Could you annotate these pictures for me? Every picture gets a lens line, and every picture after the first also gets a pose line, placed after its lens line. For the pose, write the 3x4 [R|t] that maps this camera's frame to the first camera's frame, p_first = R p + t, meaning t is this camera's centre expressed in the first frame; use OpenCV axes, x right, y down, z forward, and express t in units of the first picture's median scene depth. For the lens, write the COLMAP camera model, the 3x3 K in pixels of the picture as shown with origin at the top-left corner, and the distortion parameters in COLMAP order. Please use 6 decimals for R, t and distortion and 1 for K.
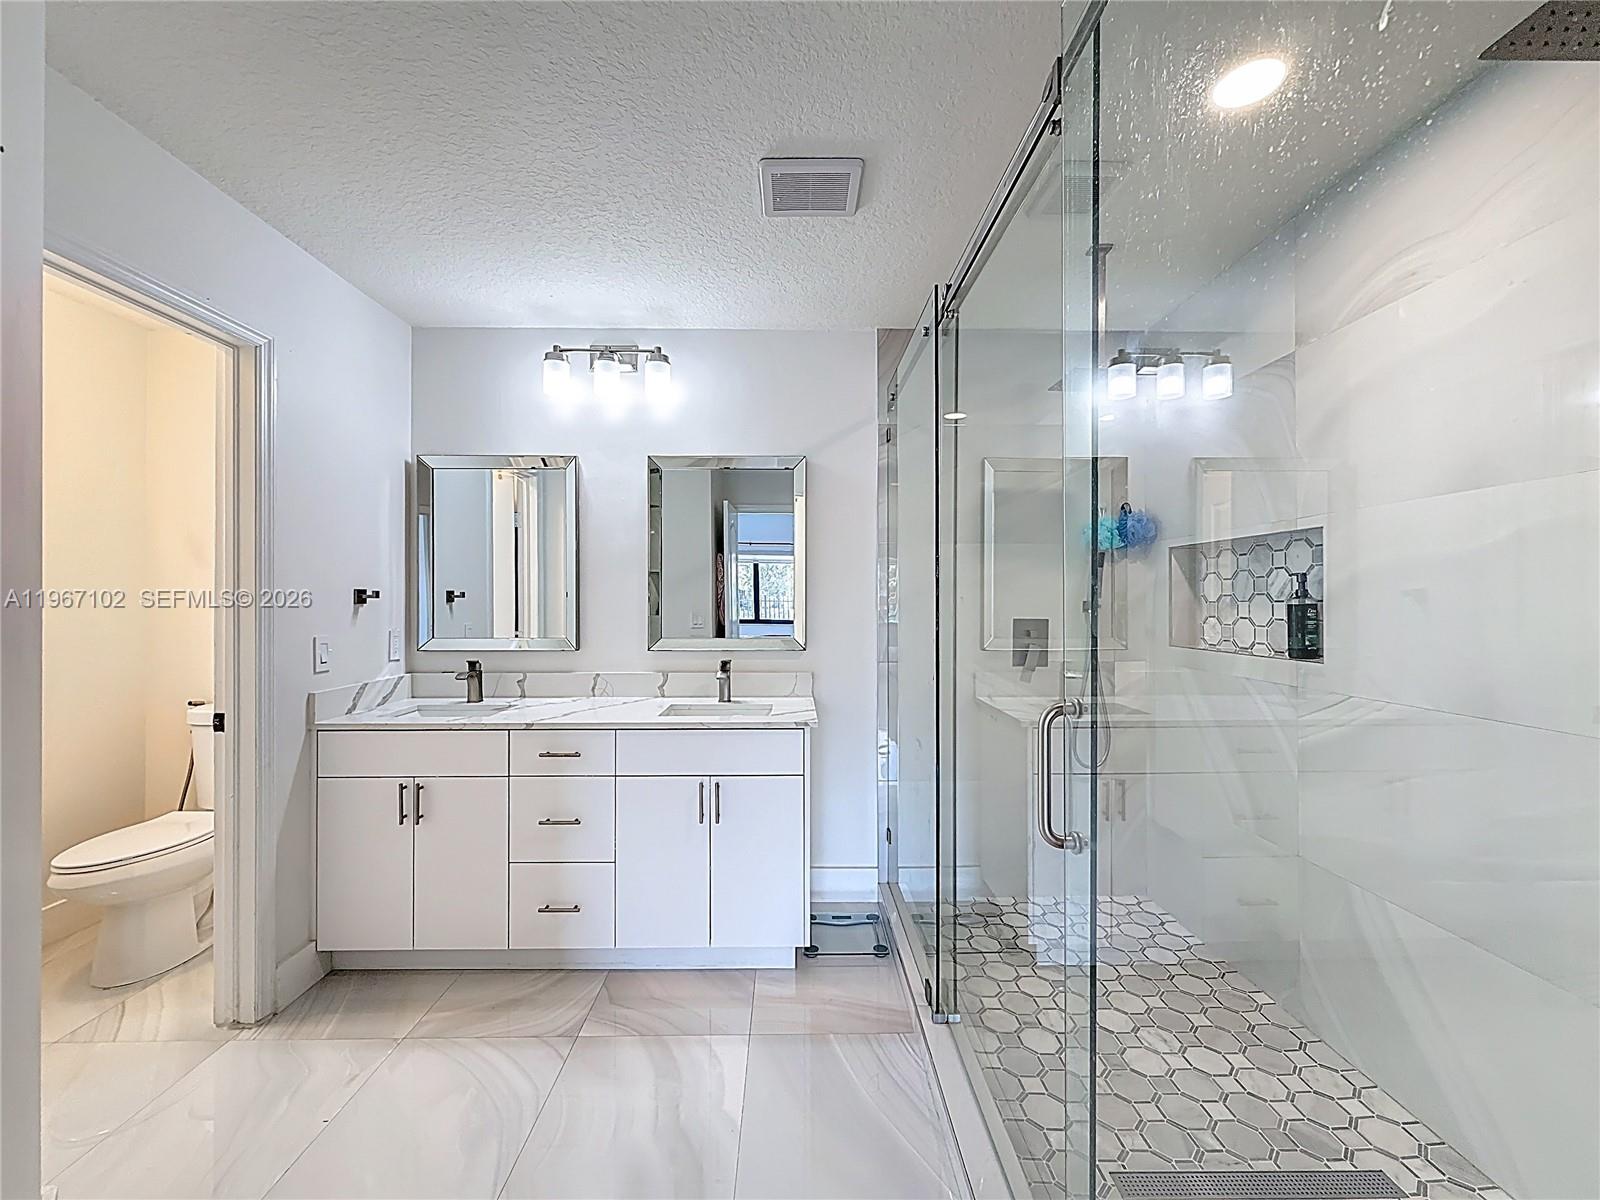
lens RADIAL K [[652.0, 0, 816.1], [0, 652.0, 593.5], [0, 0, 1]] dist [0.000830, -0.000174]
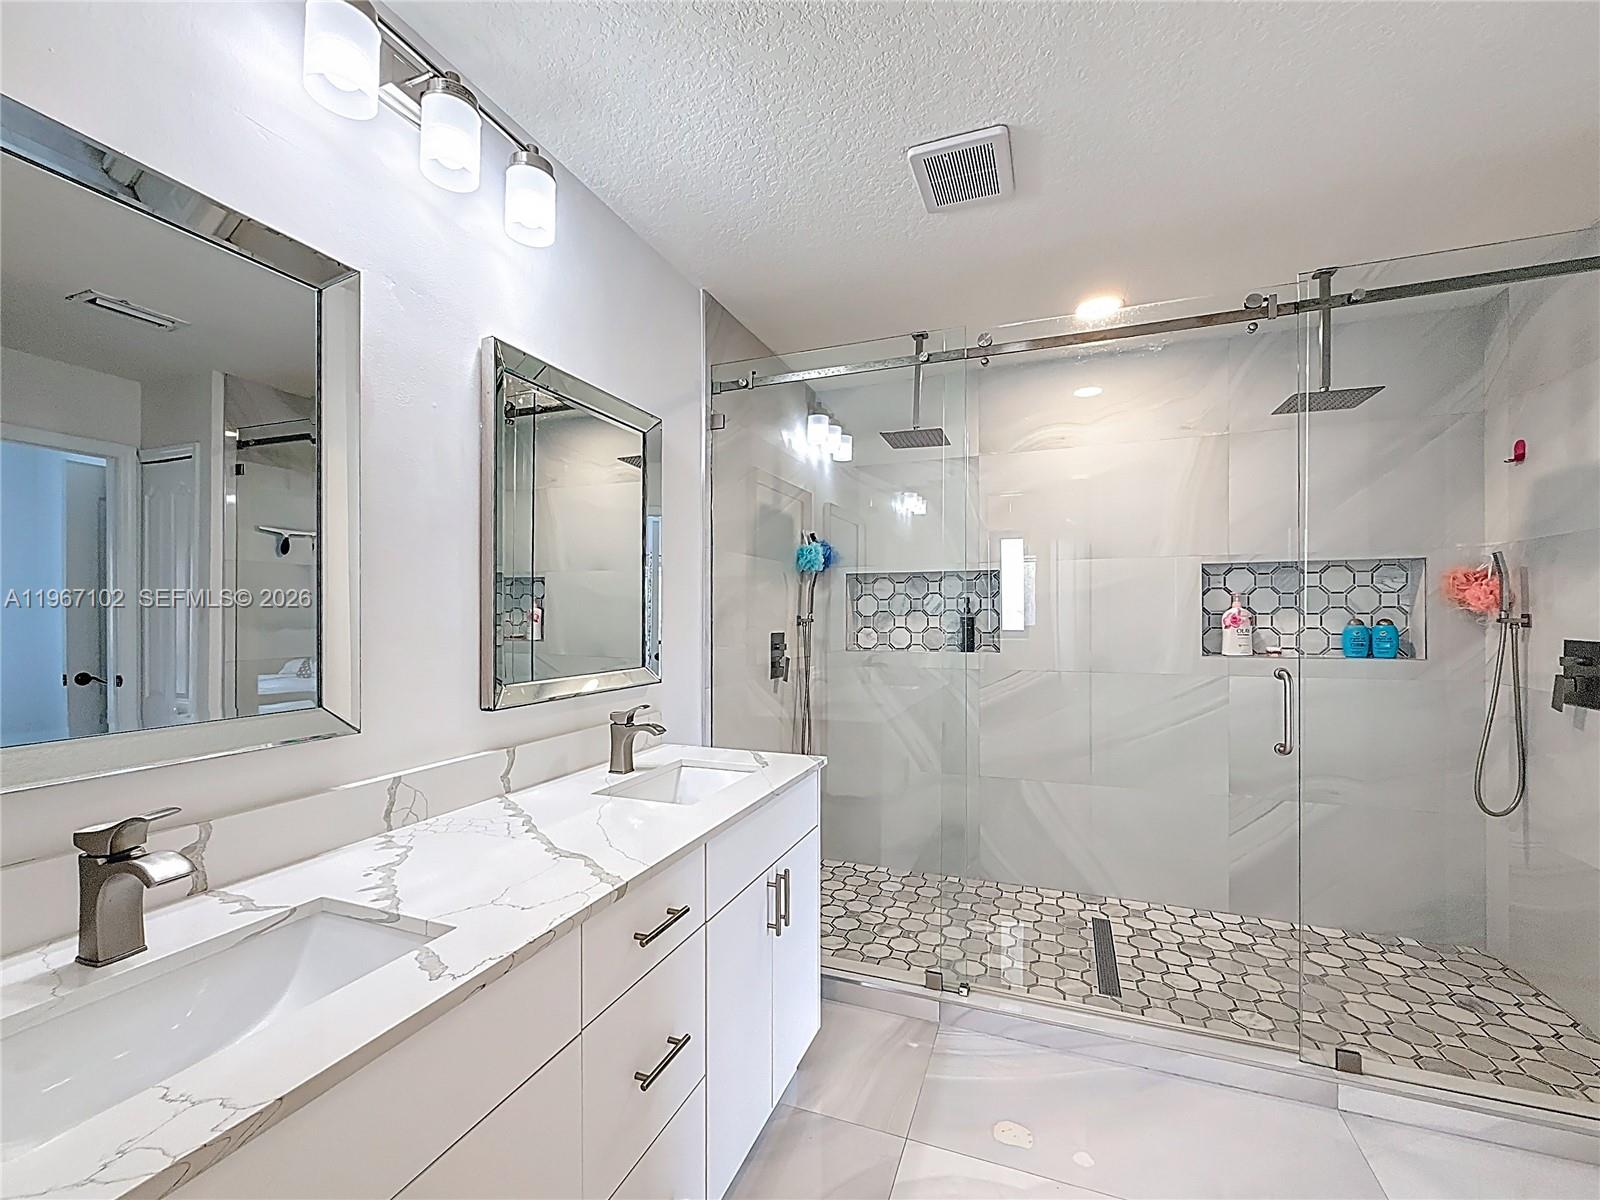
lens RADIAL K [[652.0, 0, 816.9], [0, 652.0, 614.9], [0, 0, 1]] dist [0.000830, -0.000174]
pose [[0.379529, 0.000970, 0.925179, -0.756167], [-0.006202, 0.999980, 0.001495, 0.009731], [-0.925159, -0.006305, 0.379528, 0.660722]]
